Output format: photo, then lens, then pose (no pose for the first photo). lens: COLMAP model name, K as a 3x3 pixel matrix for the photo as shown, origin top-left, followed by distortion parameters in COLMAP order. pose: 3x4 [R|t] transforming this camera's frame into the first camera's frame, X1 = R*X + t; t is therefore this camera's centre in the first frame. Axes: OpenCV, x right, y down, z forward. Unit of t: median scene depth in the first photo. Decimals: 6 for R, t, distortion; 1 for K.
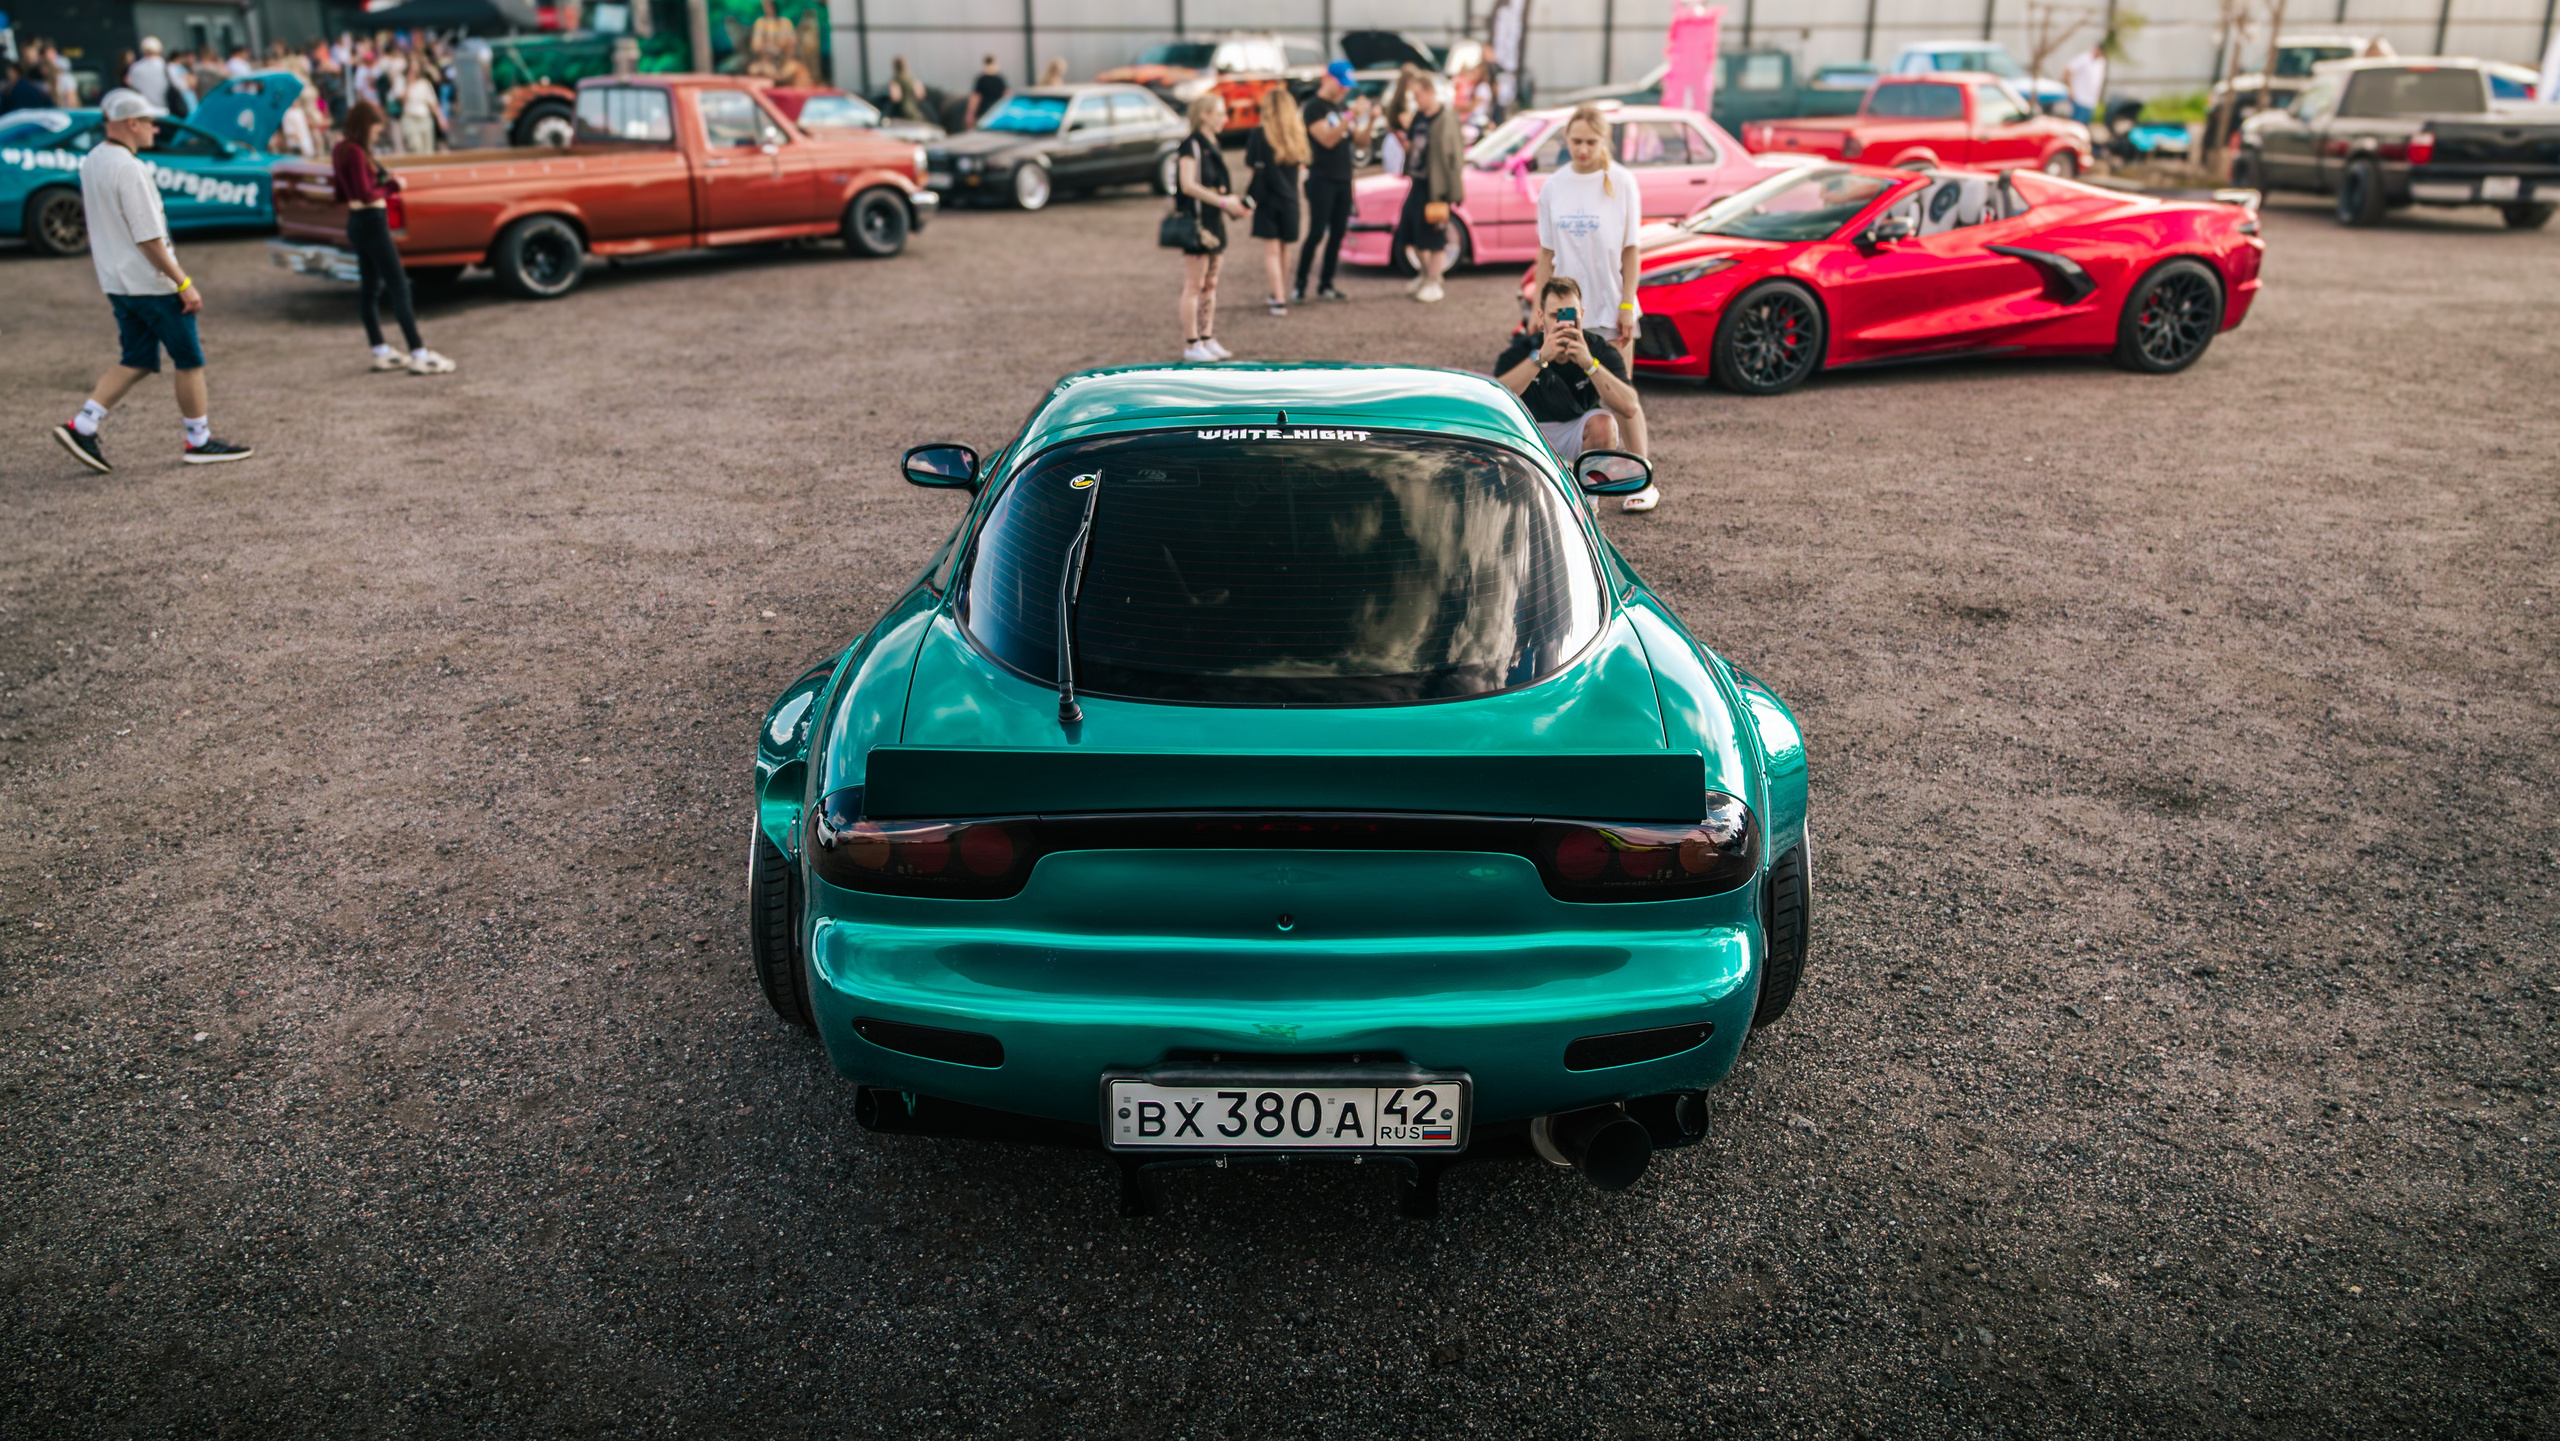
lens RADIAL K [[2138.3, 0, 1277.5], [0, 2138.3, 699.2], [0, 0, 1]] dist [0.052562, -0.034701]
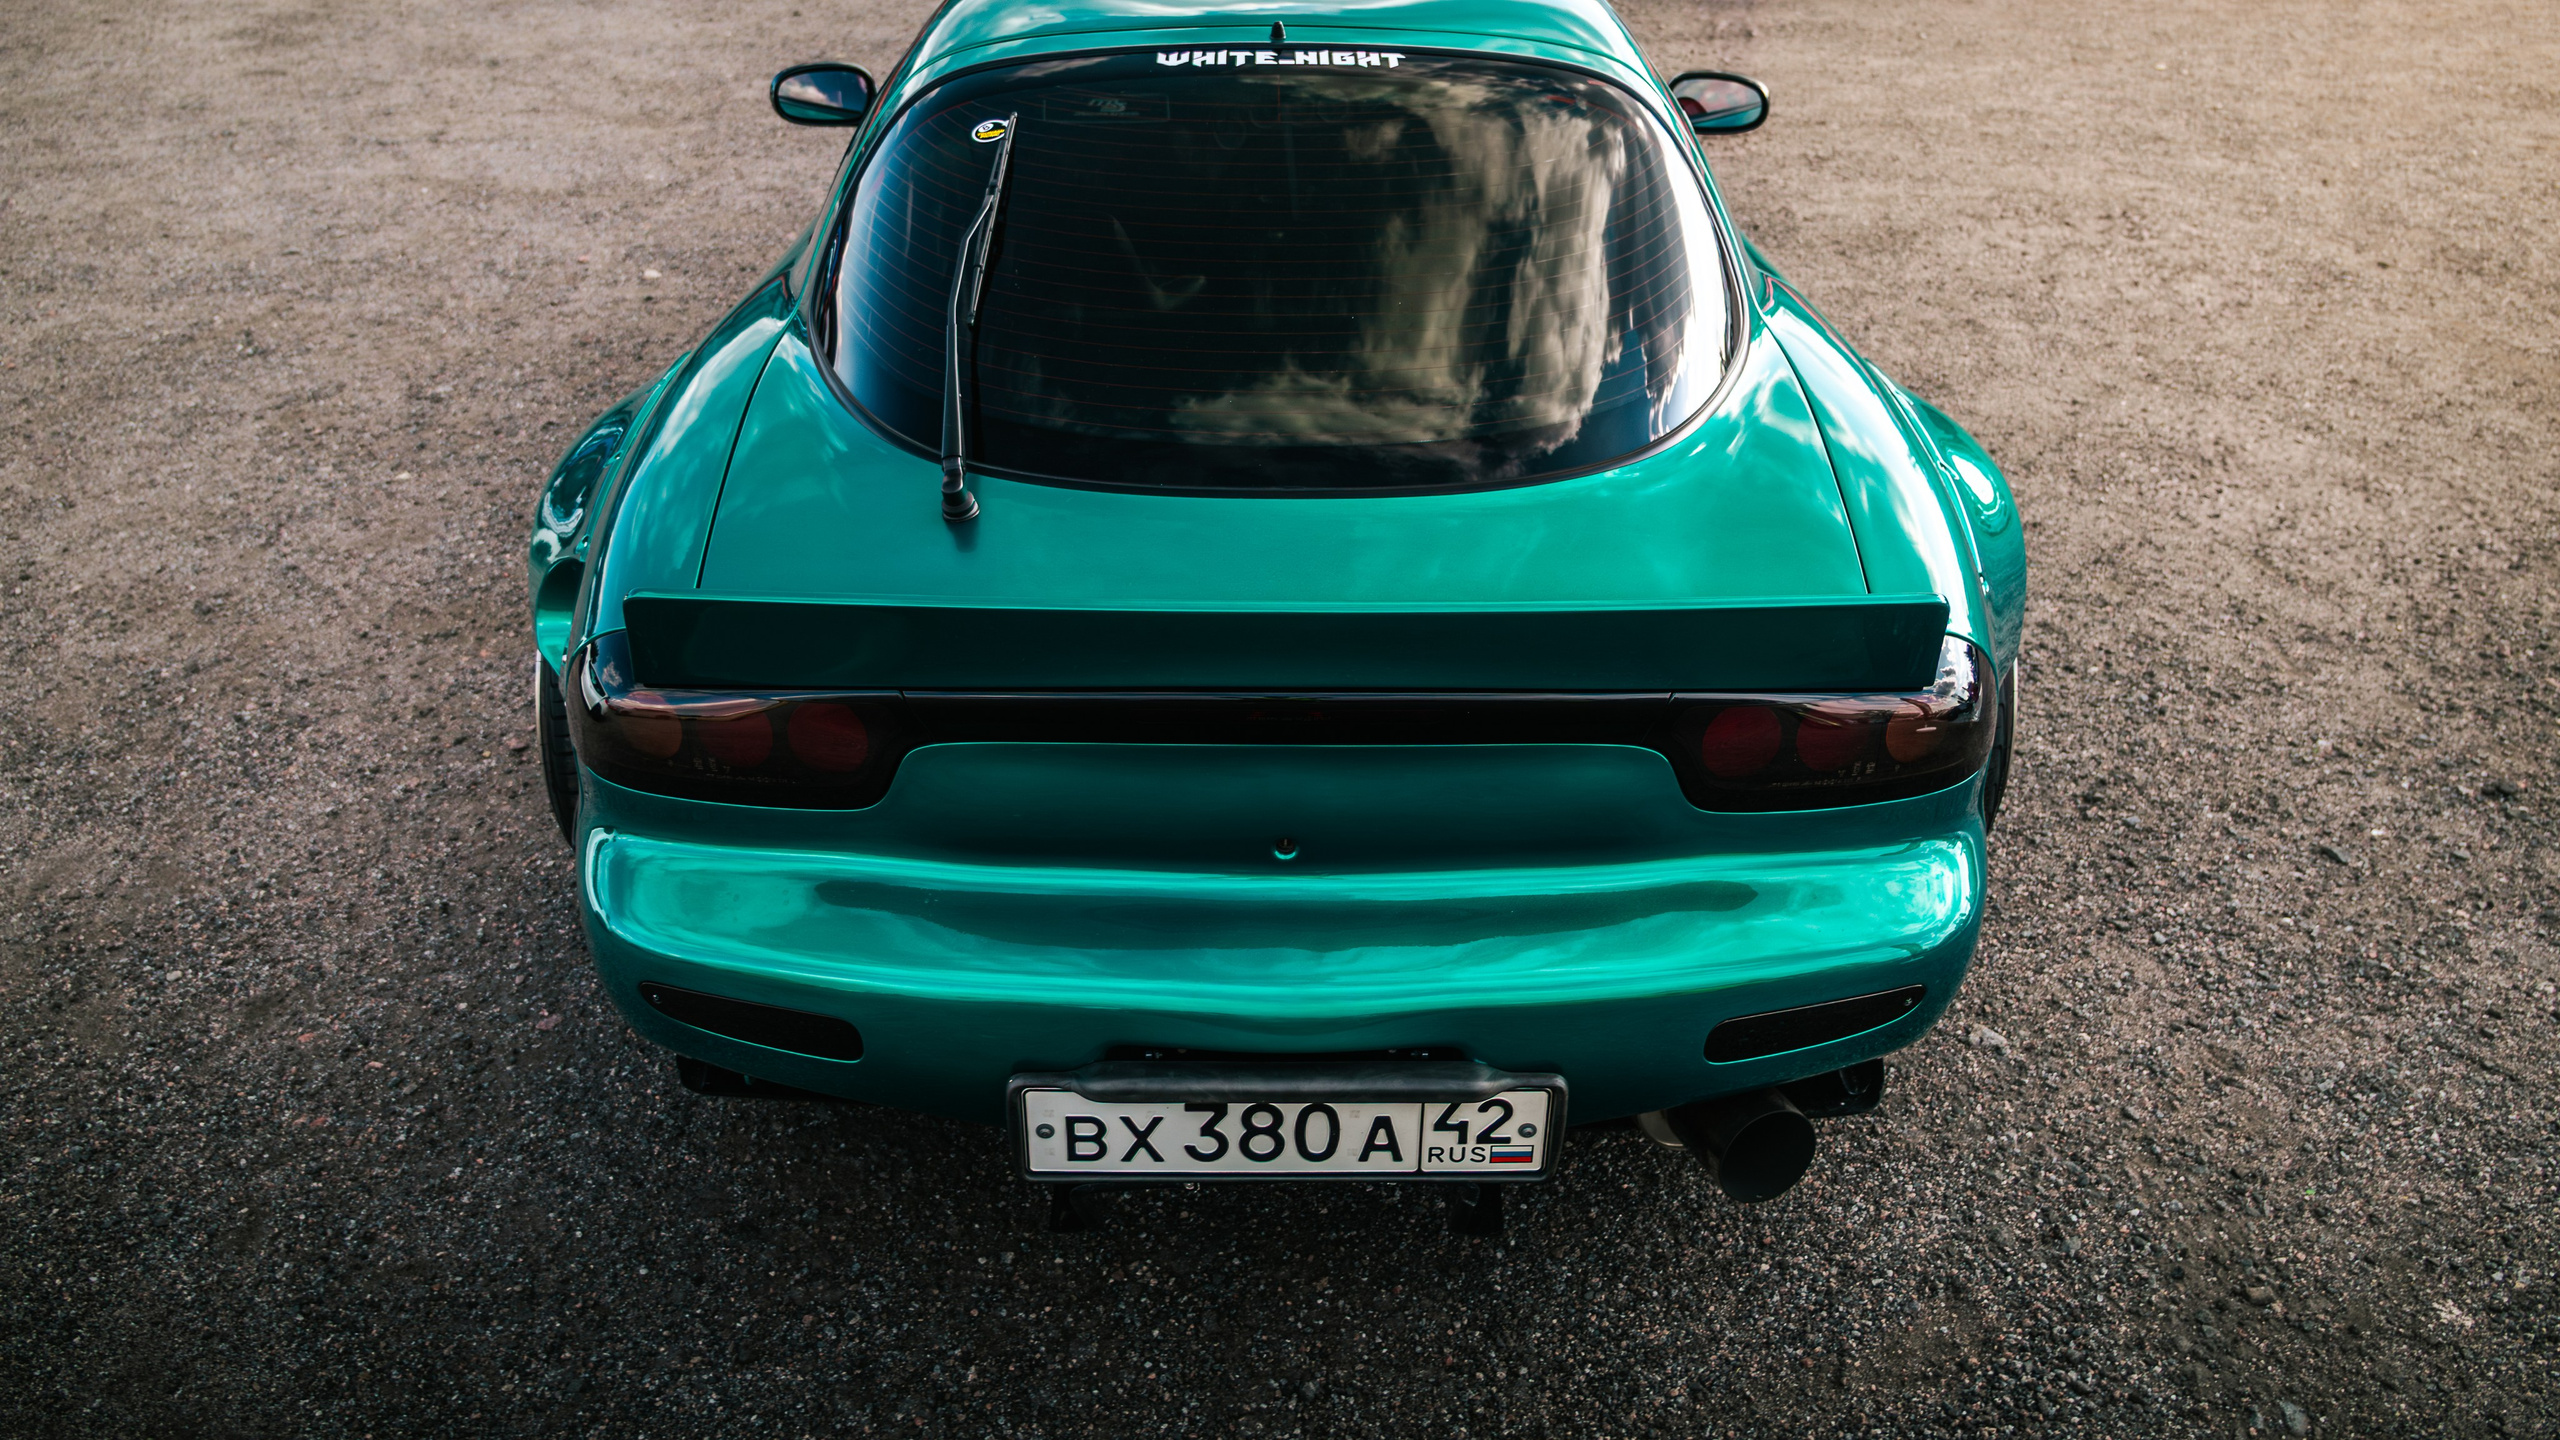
lens RADIAL K [[2138.3, 0, 1268.2], [0, 2138.3, 735.7], [0, 0, 1]] dist [0.052562, -0.034701]
pose [[0.999997, -0.002369, -0.001146, -0.000681], [0.002545, 0.981297, 0.192485, -0.045498], [0.000668, -0.192488, 0.981299, 0.295249]]
